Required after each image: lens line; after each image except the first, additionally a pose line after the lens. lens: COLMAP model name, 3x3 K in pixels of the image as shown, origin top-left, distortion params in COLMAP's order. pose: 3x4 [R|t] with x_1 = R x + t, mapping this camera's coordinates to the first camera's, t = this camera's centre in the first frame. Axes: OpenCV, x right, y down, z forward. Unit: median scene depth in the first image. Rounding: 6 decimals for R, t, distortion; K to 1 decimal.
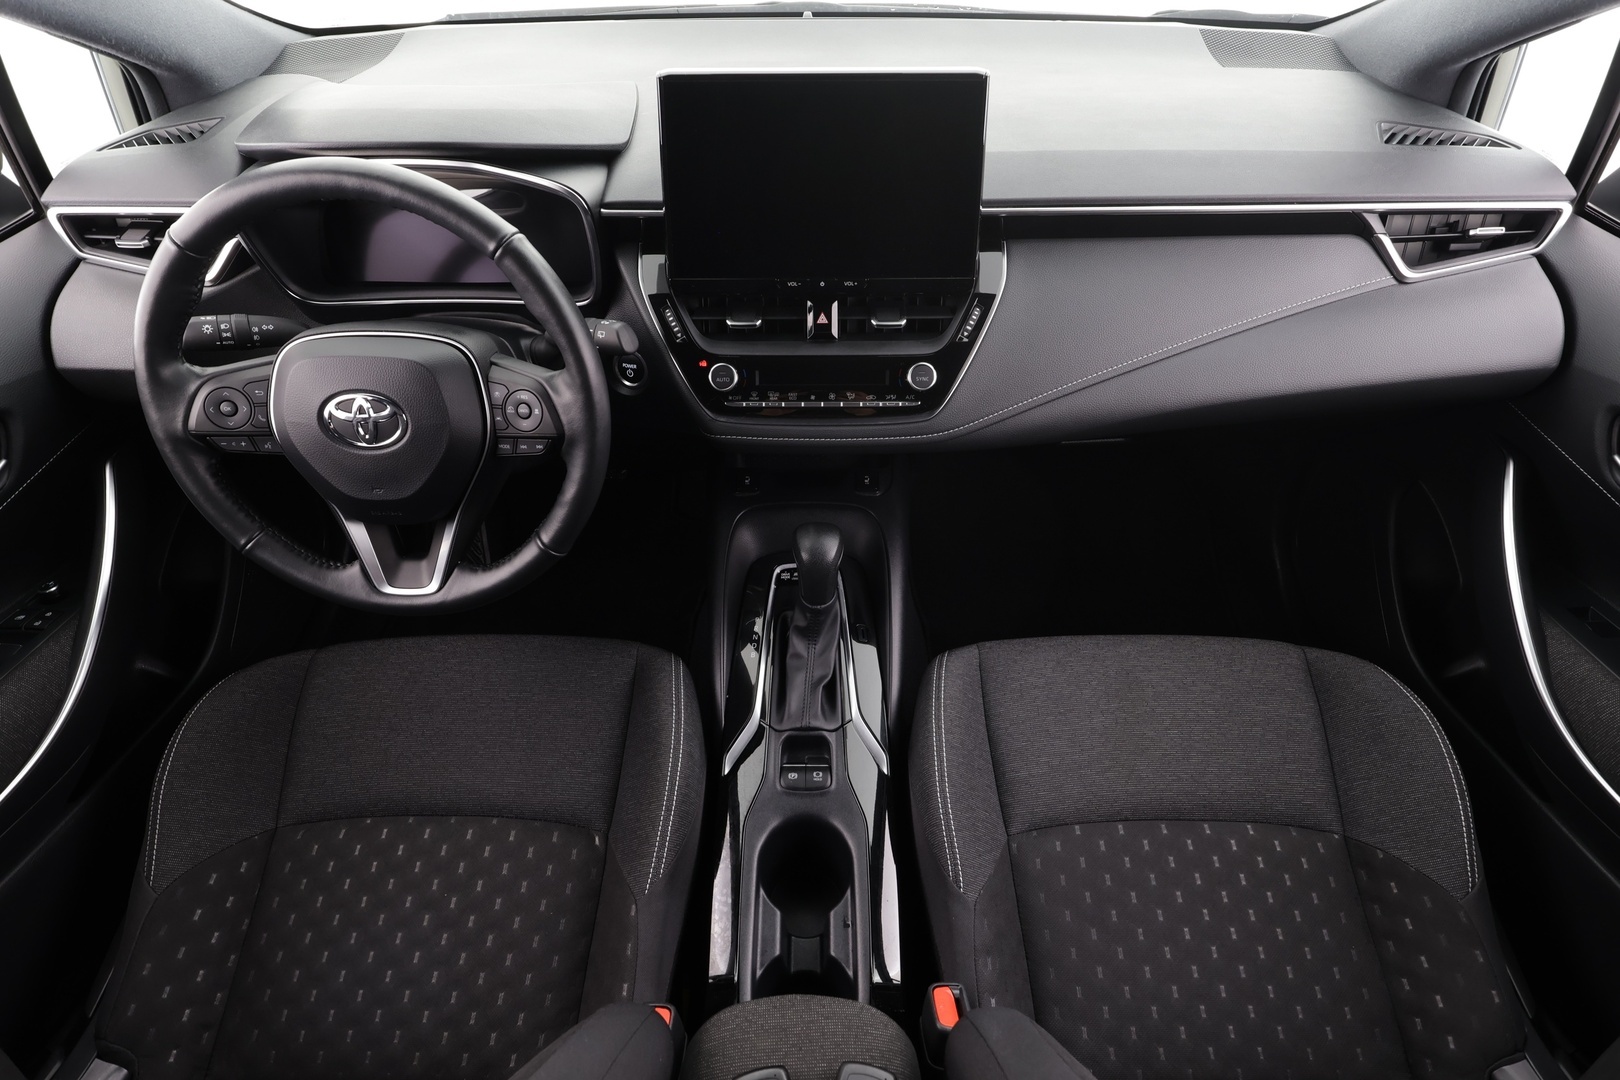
lens RADIAL K [[851.3, 0, 810.0], [0, 851.3, 540.0], [0, 0, 1]] dist [-0.002849, -0.000327]
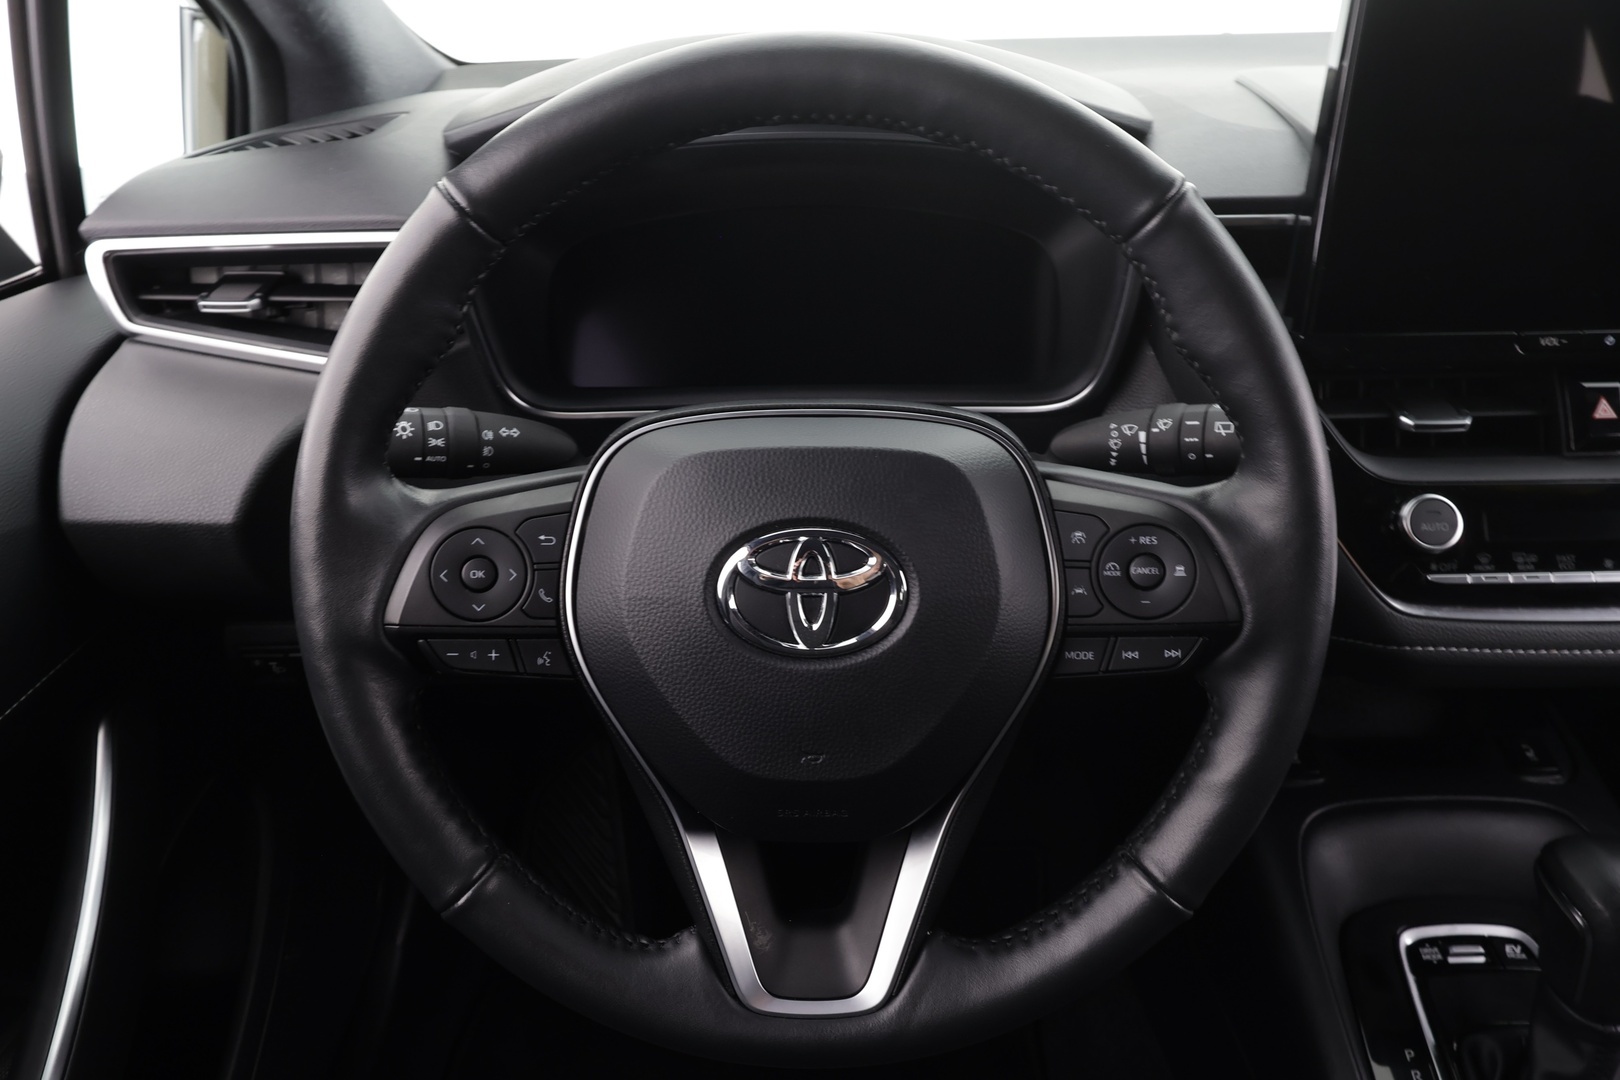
lens RADIAL K [[1150.4, 0, 810.0], [0, 1150.4, 540.0], [0, 0, 1]] dist [0.001438, -0.005787]
pose [[0.999764, -0.014037, -0.016595, -0.449509], [0.008692, 0.957986, -0.286683, 0.001885], [0.019922, 0.286471, 0.957882, 0.379637]]
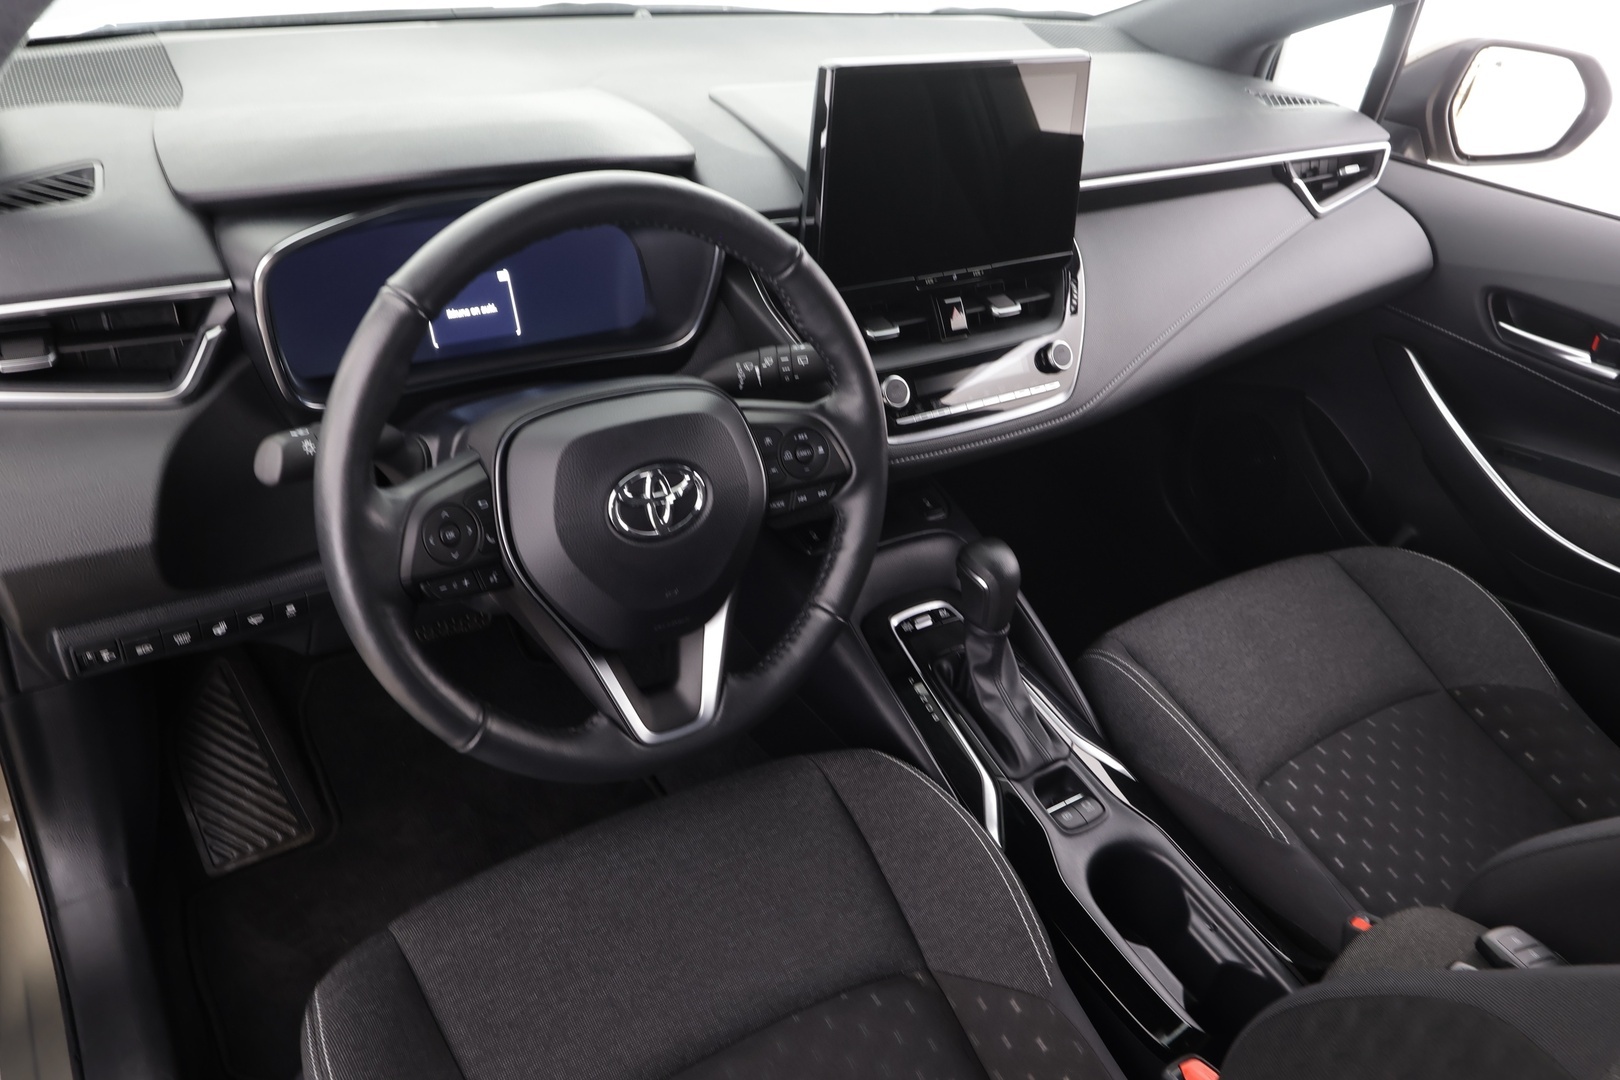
lens RADIAL K [[1150.4, 0, 810.0], [0, 1150.4, 540.0], [0, 0, 1]] dist [0.001438, -0.005787]
pose [[0.834335, -0.237767, 0.497345, -0.813577], [0.303316, 0.951358, -0.054018, -0.009308], [-0.460310, 0.195922, 0.865869, 0.046733]]
